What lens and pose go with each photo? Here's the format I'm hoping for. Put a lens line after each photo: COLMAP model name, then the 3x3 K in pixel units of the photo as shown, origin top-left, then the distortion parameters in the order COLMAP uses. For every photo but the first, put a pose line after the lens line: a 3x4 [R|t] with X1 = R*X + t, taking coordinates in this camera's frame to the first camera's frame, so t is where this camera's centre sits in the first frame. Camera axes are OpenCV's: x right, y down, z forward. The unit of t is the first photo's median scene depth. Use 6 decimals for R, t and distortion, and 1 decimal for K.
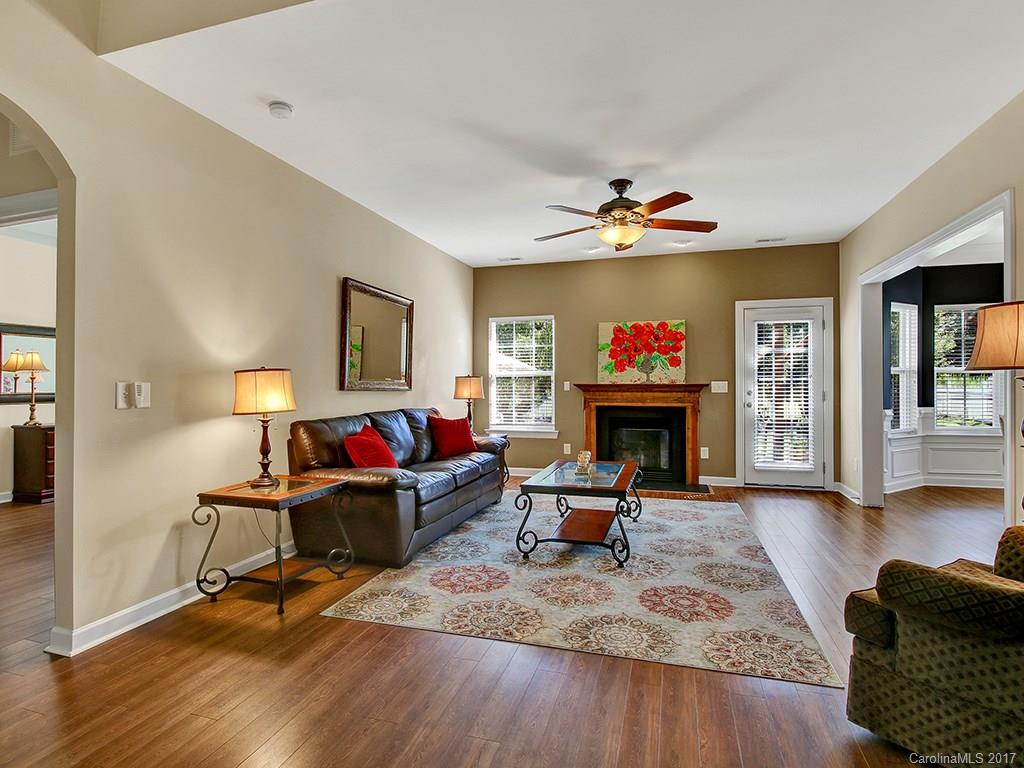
lens RADIAL K [[548.3, 0, 487.3], [0, 548.3, 379.9], [0, 0, 1]] dist [-0.000180, -0.008824]
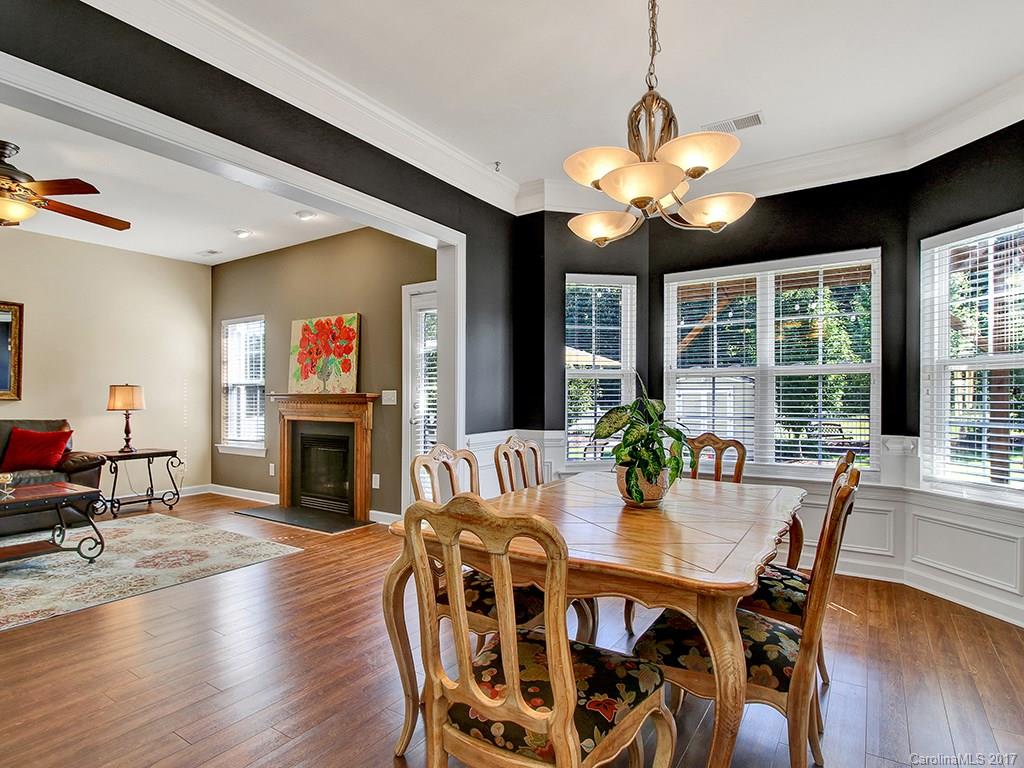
lens RADIAL K [[548.3, 0, 508.6], [0, 548.3, 391.9], [0, 0, 1]] dist [-0.000180, -0.008824]
pose [[0.963429, -0.001144, -0.267960, 0.904356], [0.002741, 0.999981, 0.005588, 0.000774], [0.267949, -0.006118, 0.963414, 0.335243]]
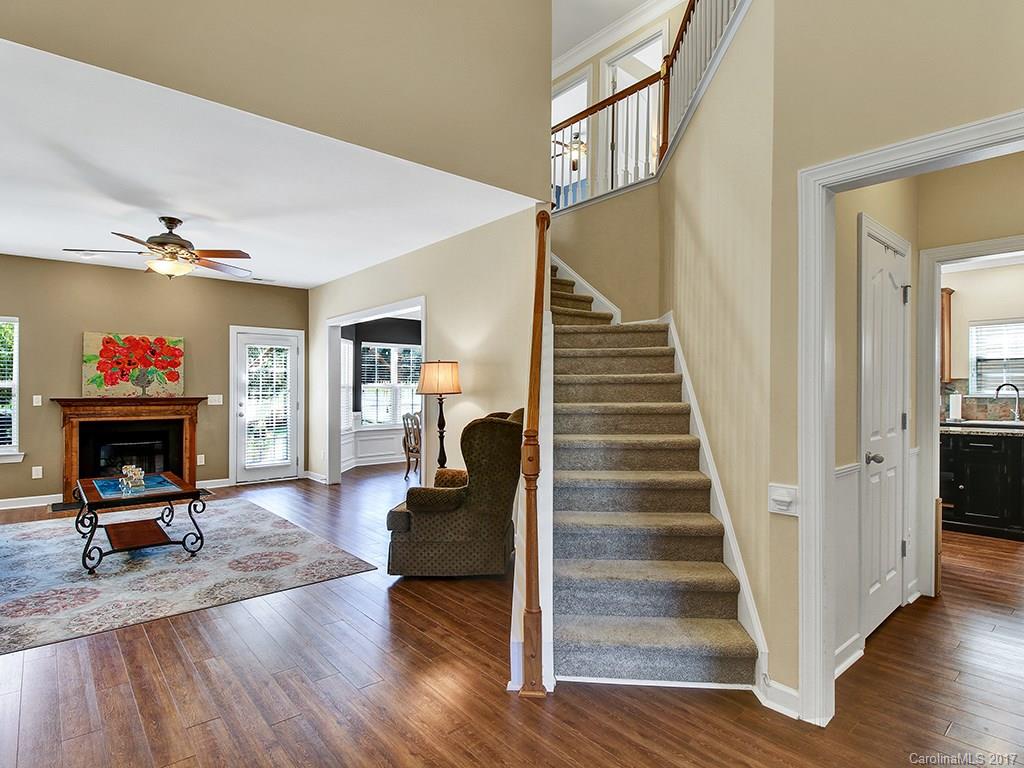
lens RADIAL K [[548.3, 0, 512.4], [0, 548.3, 386.6], [0, 0, 1]] dist [-0.000180, -0.008824]
pose [[0.524879, 0.007346, 0.851145, -0.244703], [-0.006948, 0.999966, -0.004346, -0.015746], [-0.851148, -0.003633, 0.524913, -0.126934]]
